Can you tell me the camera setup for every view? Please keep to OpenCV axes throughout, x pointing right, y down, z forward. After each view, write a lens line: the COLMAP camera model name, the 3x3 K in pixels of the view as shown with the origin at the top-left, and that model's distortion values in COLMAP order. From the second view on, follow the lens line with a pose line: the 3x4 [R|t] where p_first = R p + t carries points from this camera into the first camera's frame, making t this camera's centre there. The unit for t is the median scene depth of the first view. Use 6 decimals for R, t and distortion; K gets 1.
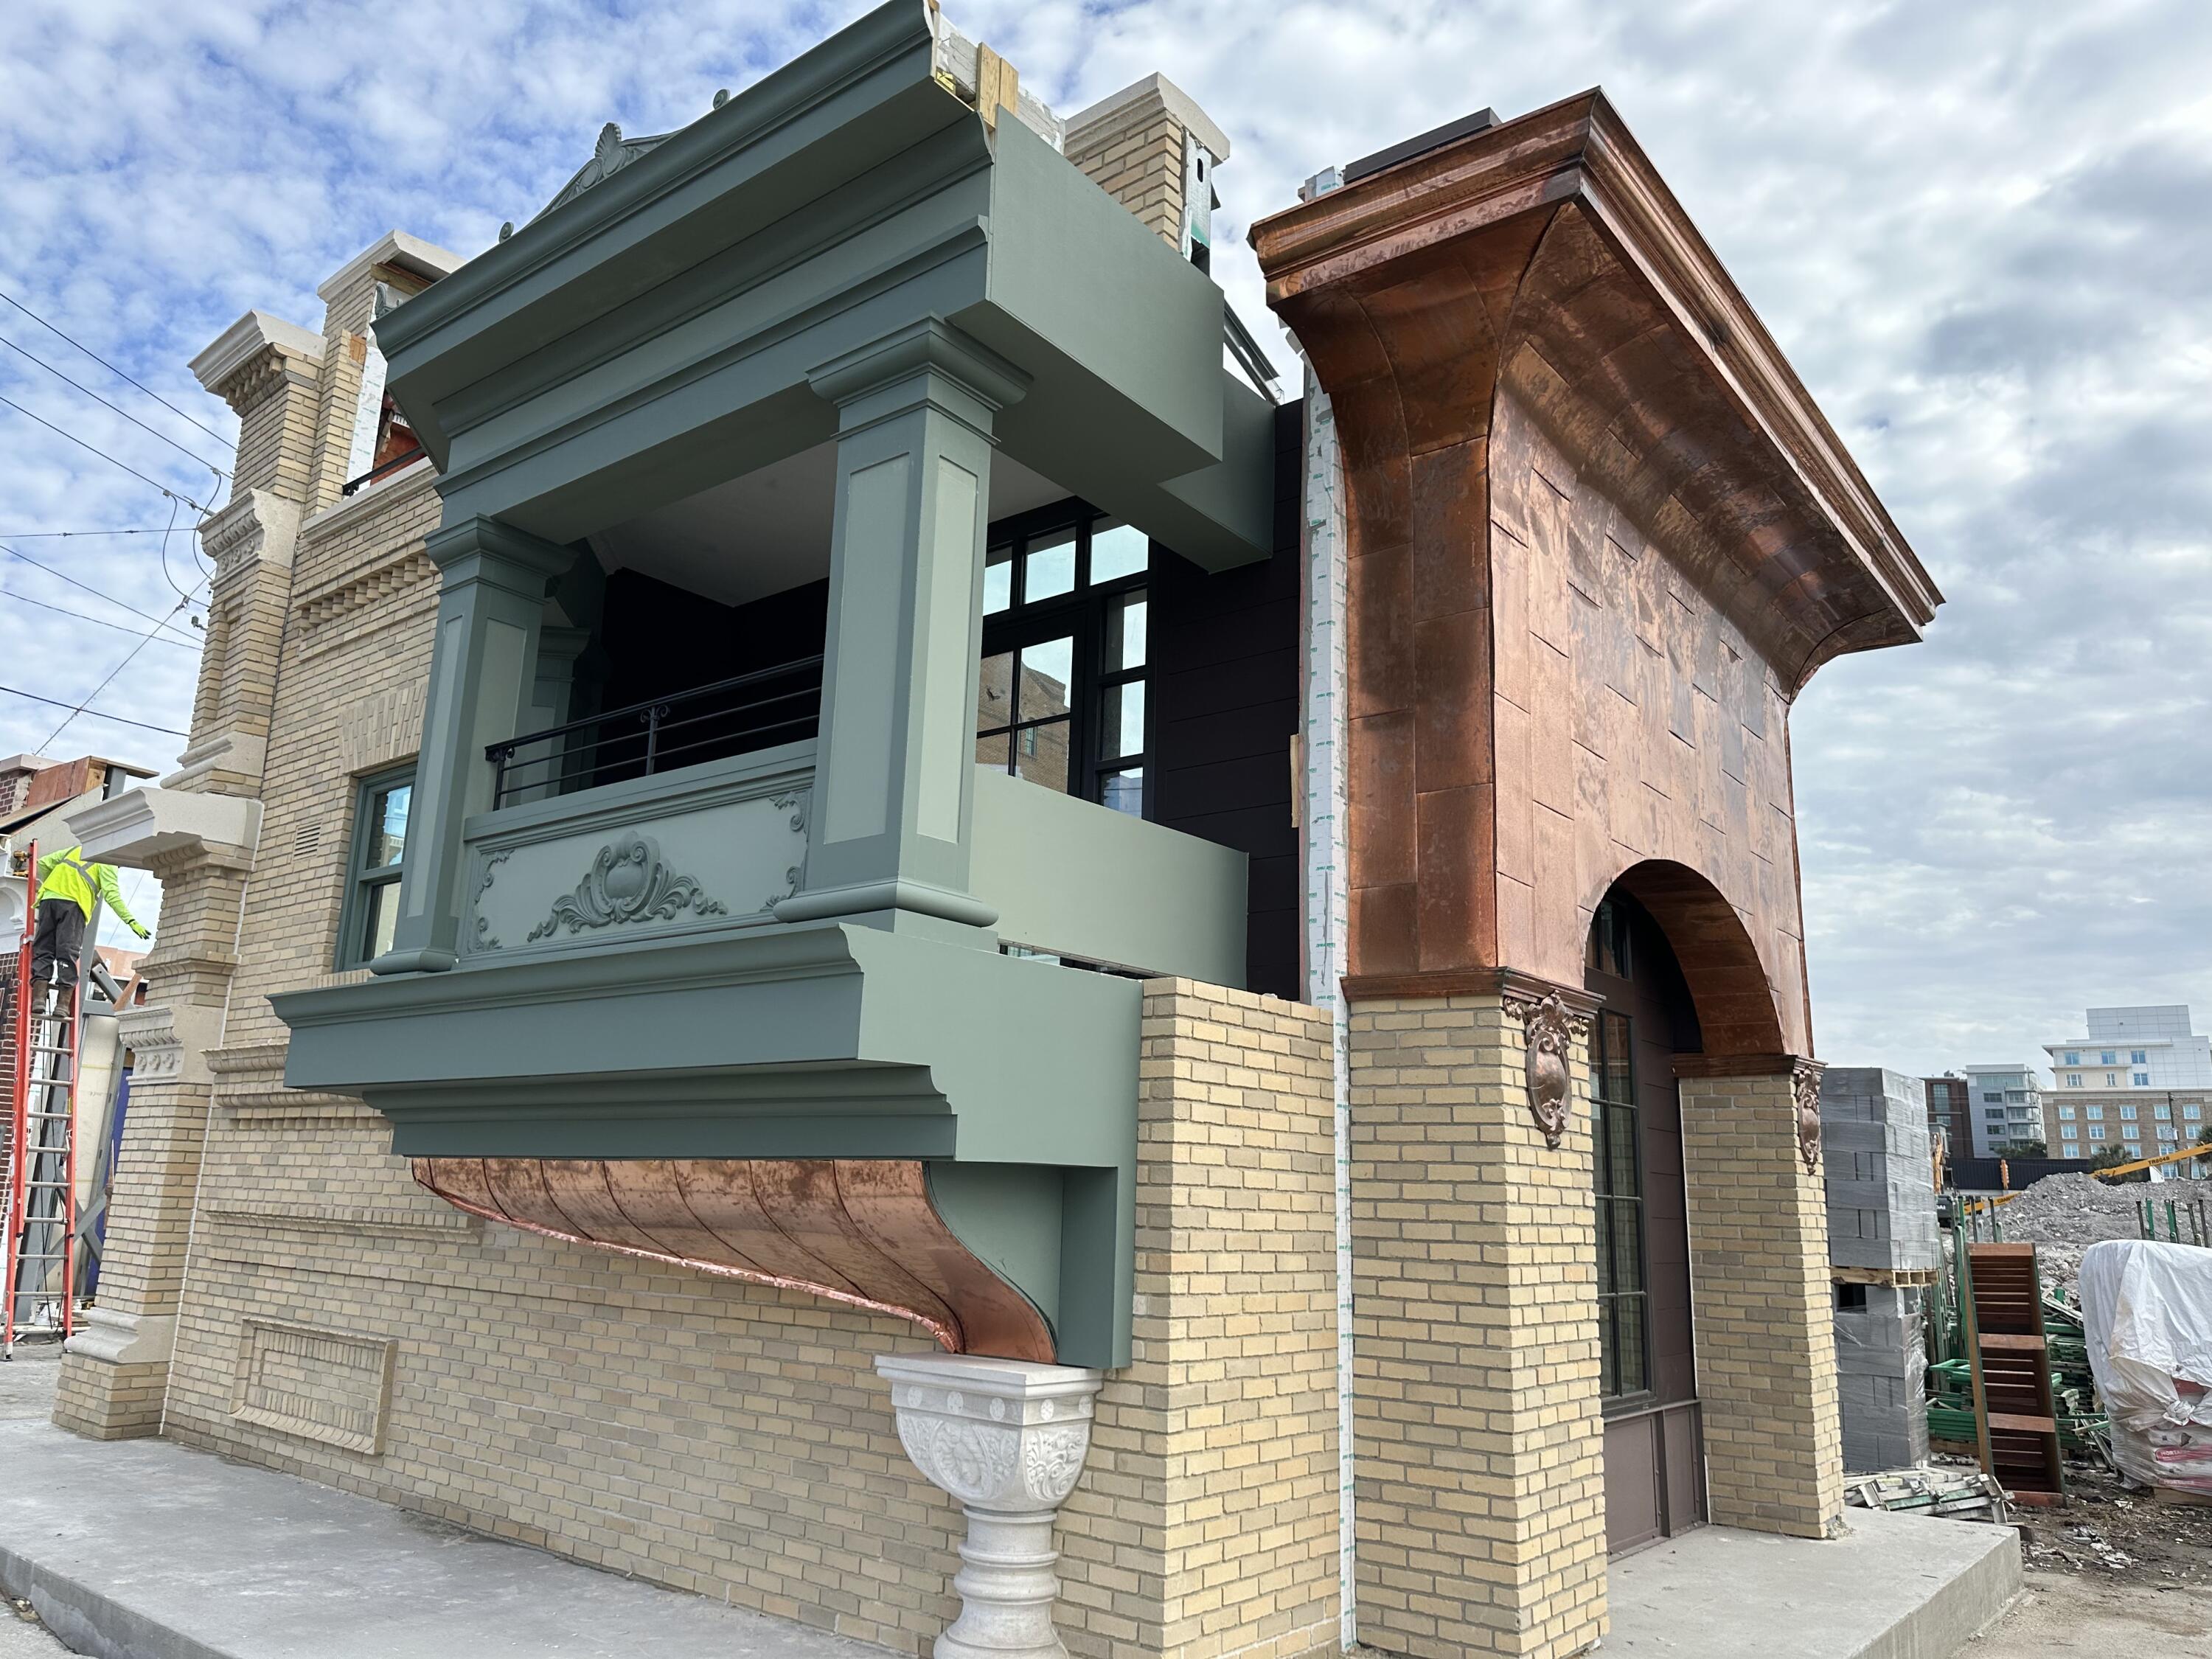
lens RADIAL K [[1549.1, 0, 1106.0], [0, 1549.1, 829.5], [0, 0, 1]] dist [0.049113, -0.052279]
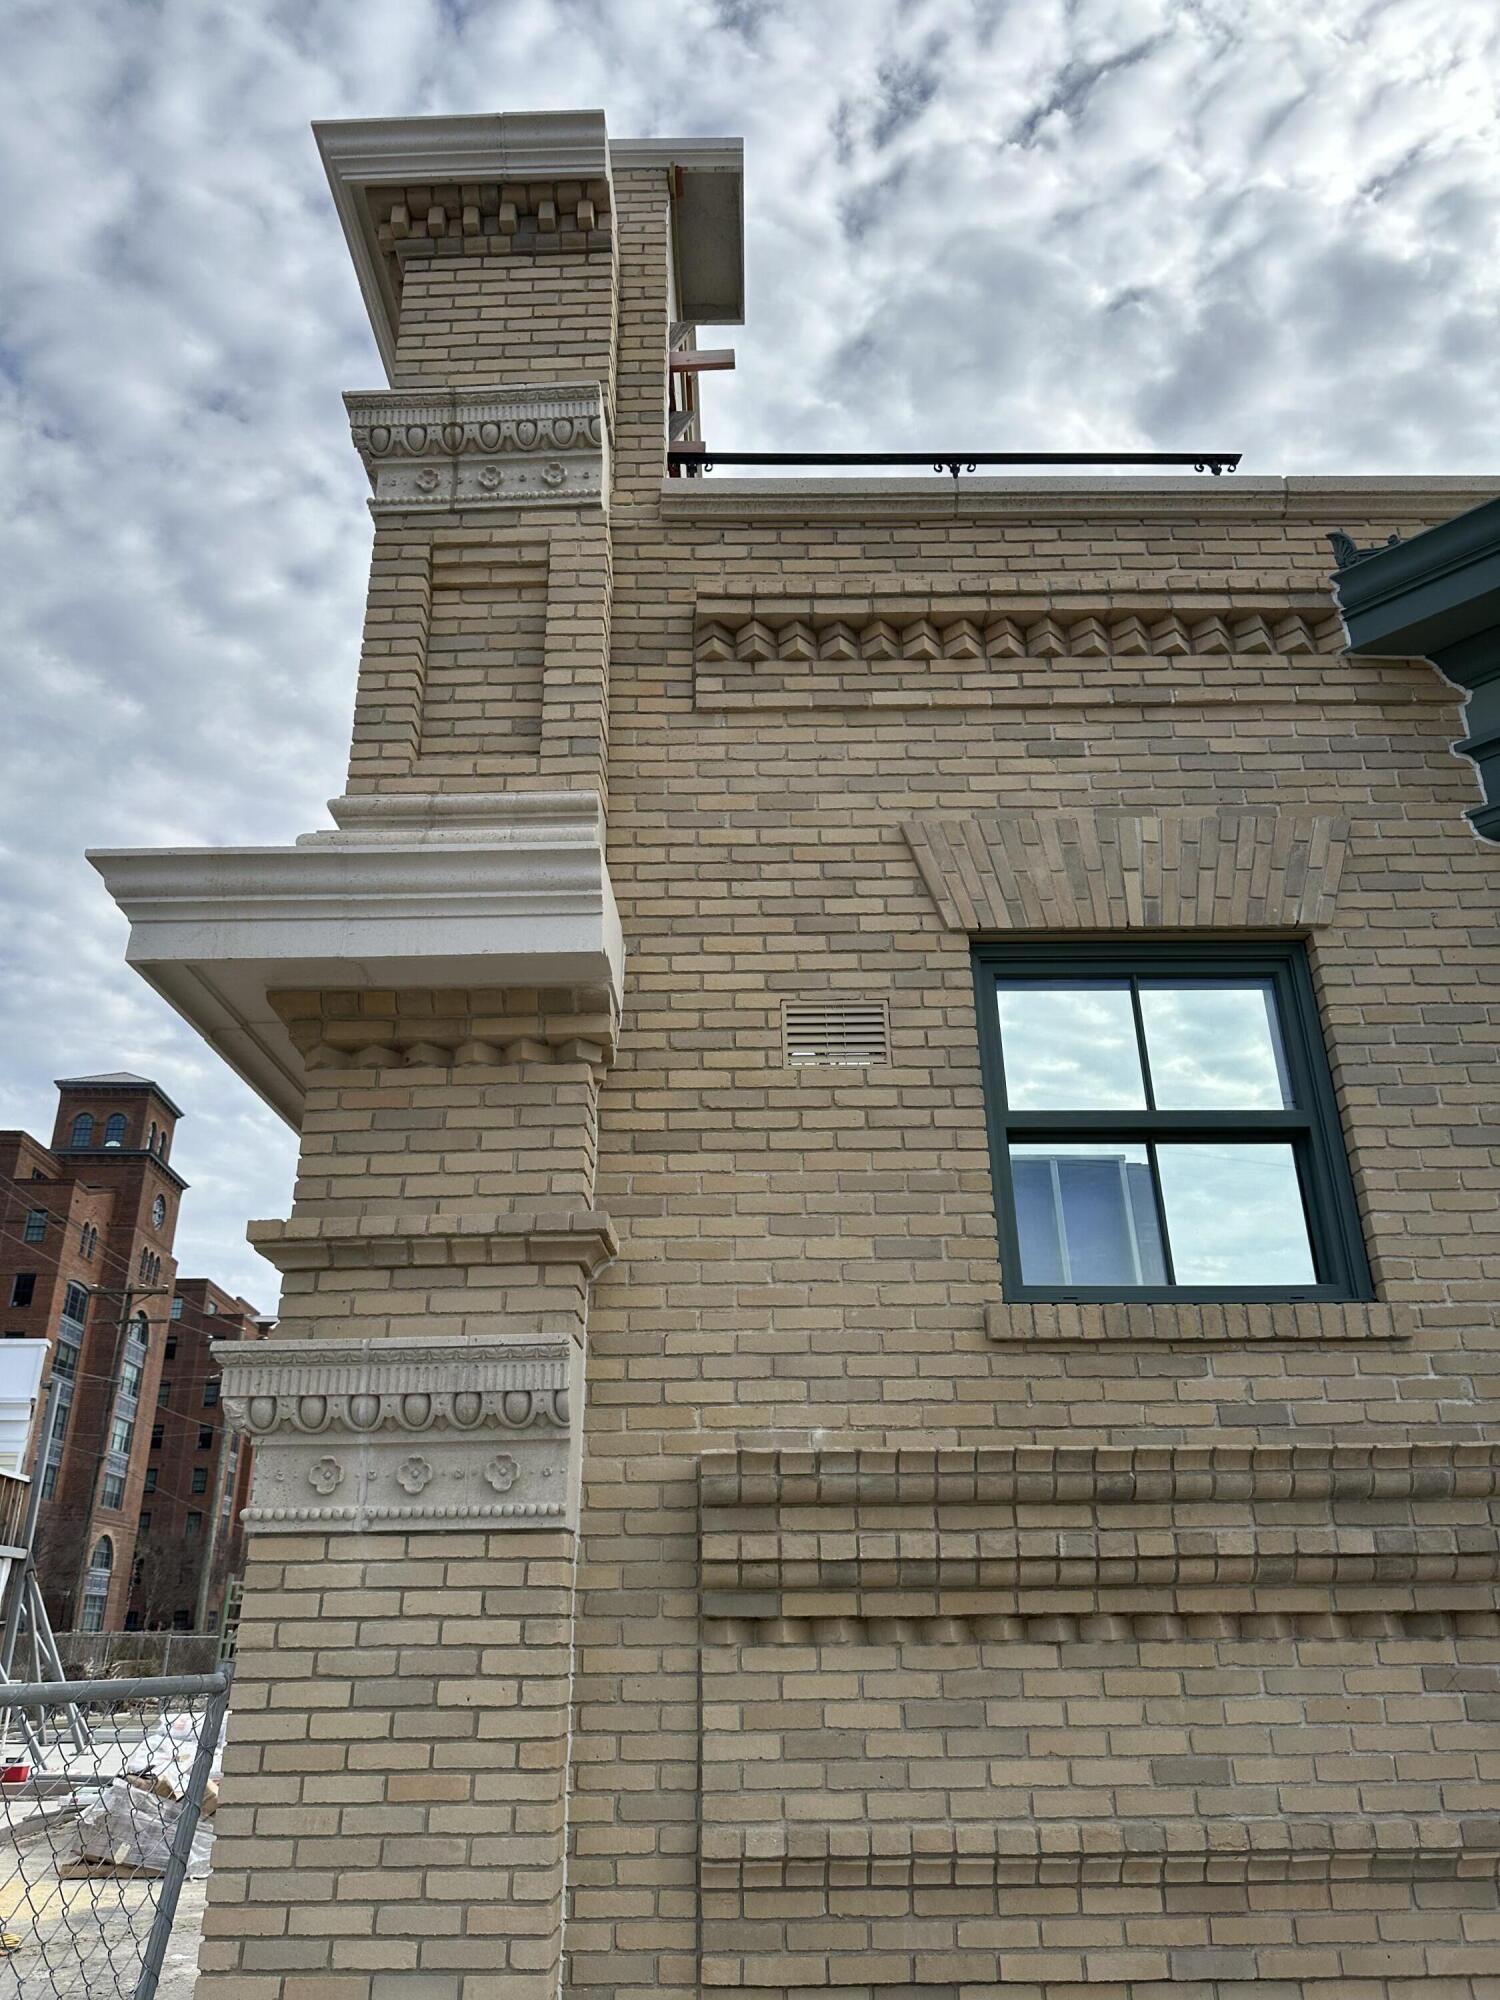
lens RADIAL K [[1400.7, 0, 711.1], [0, 1400.7, 1003.5], [0, 0, 1]] dist [0.049113, -0.052279]
pose [[0.770012, 0.216096, 0.600319, -1.197797], [-0.115024, 0.972497, -0.202530, 0.138593], [-0.627575, 0.086900, 0.773691, 0.965082]]
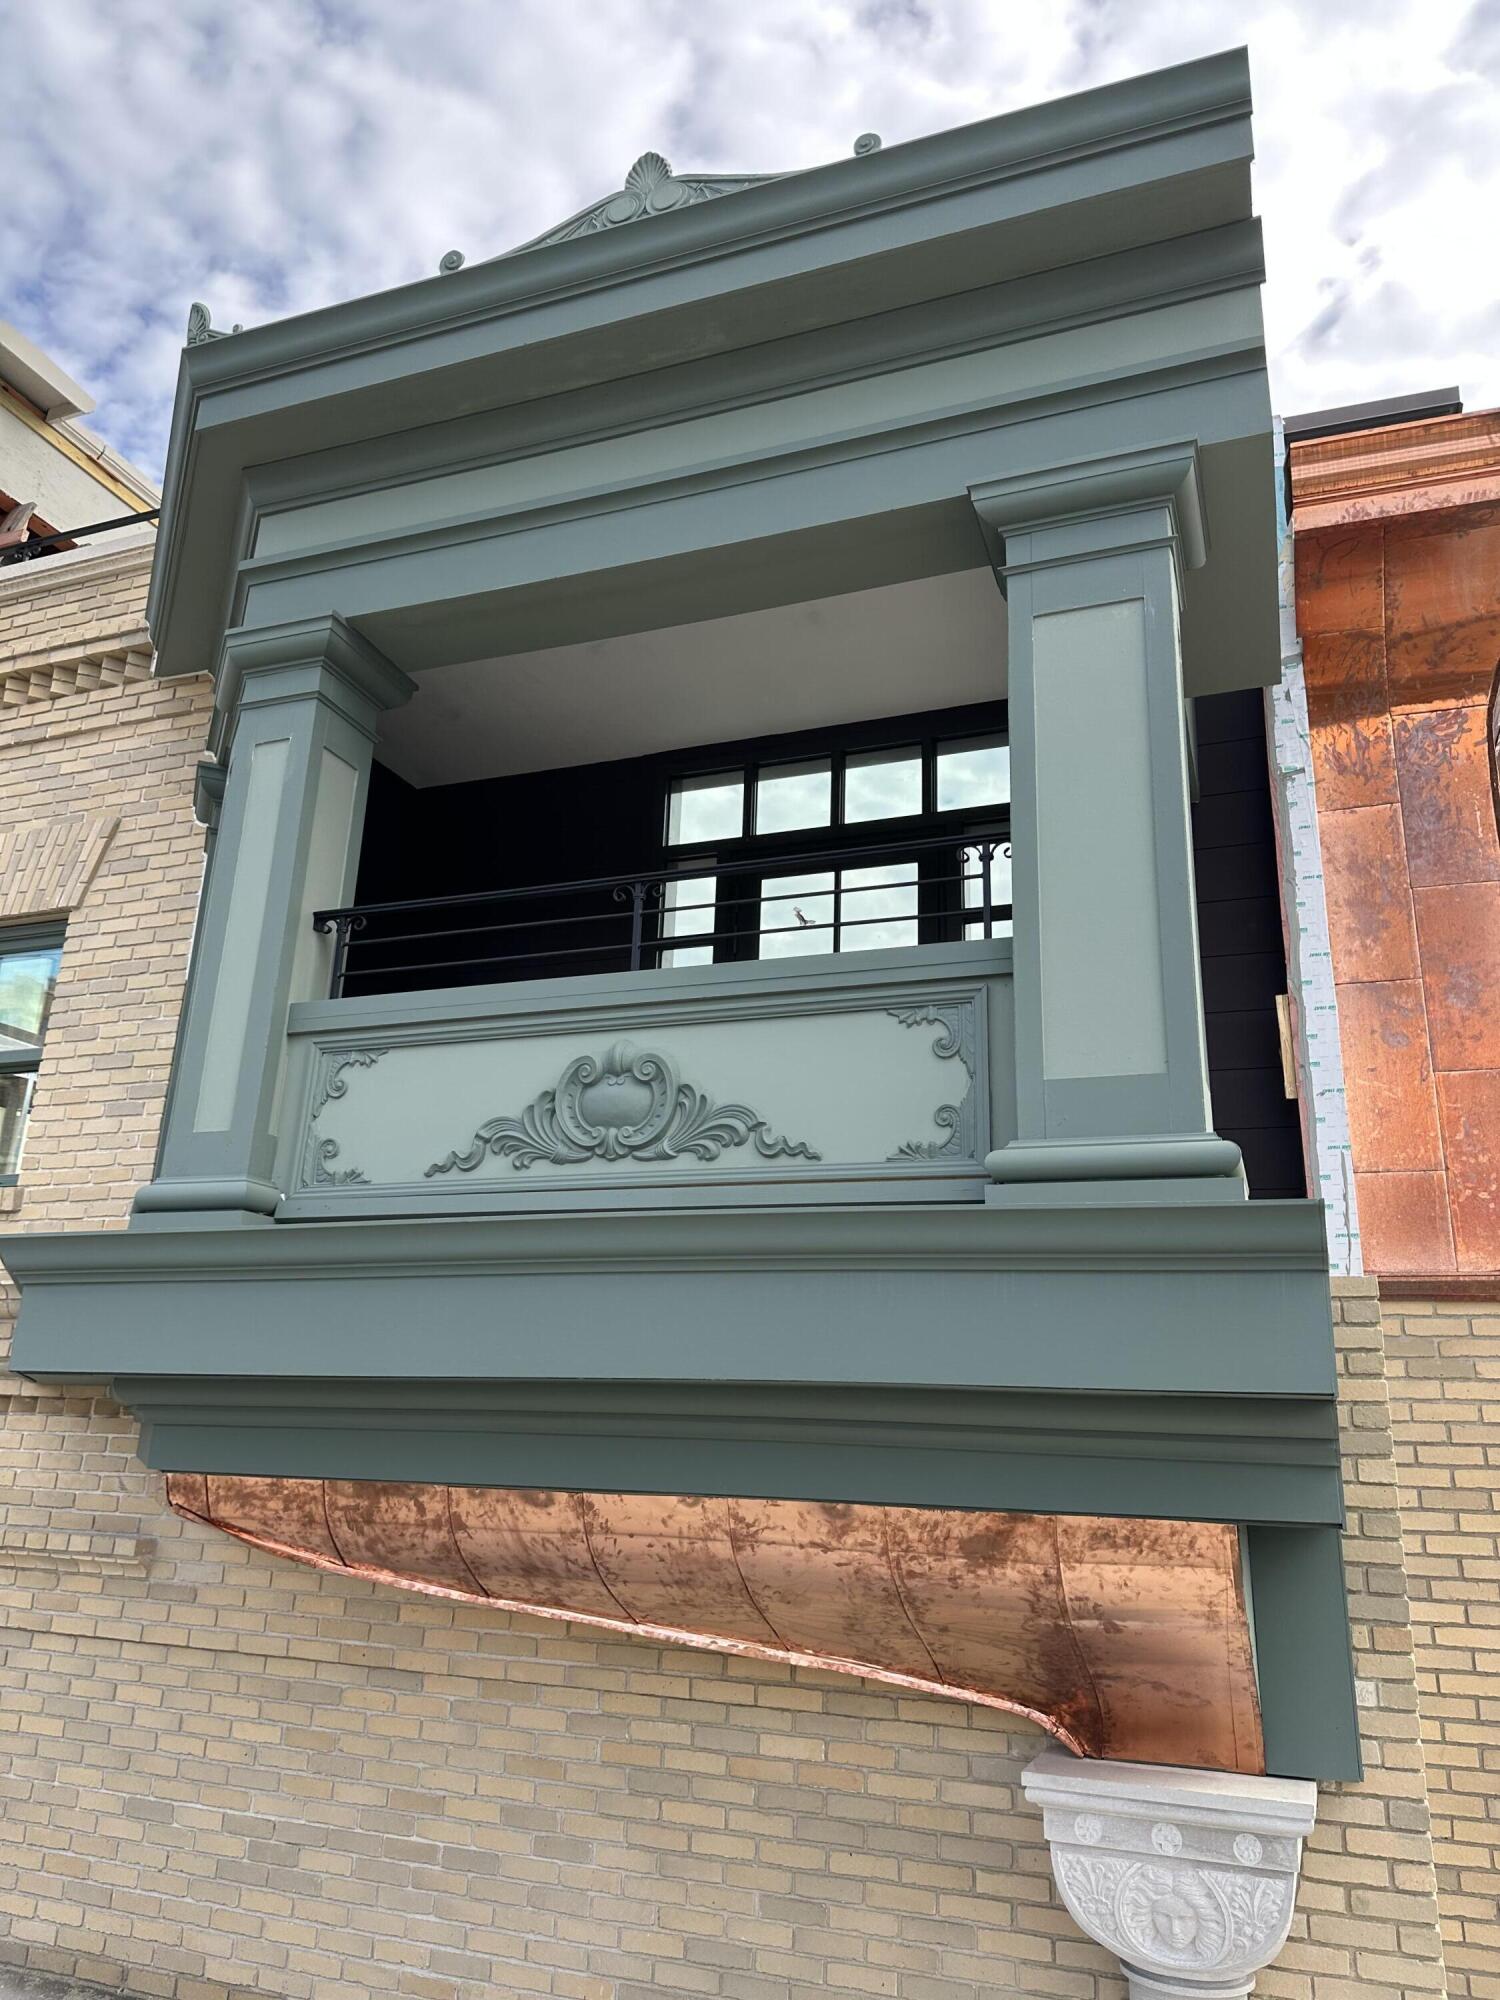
lens RADIAL K [[1400.7, 0, 711.1], [0, 1400.7, 1003.5], [0, 0, 1]] dist [0.049113, -0.052279]
pose [[0.951842, 0.093775, 0.291895, -0.455955], [-0.075471, 0.994445, -0.073375, 0.029972], [-0.297154, 0.047812, 0.953632, 0.334855]]
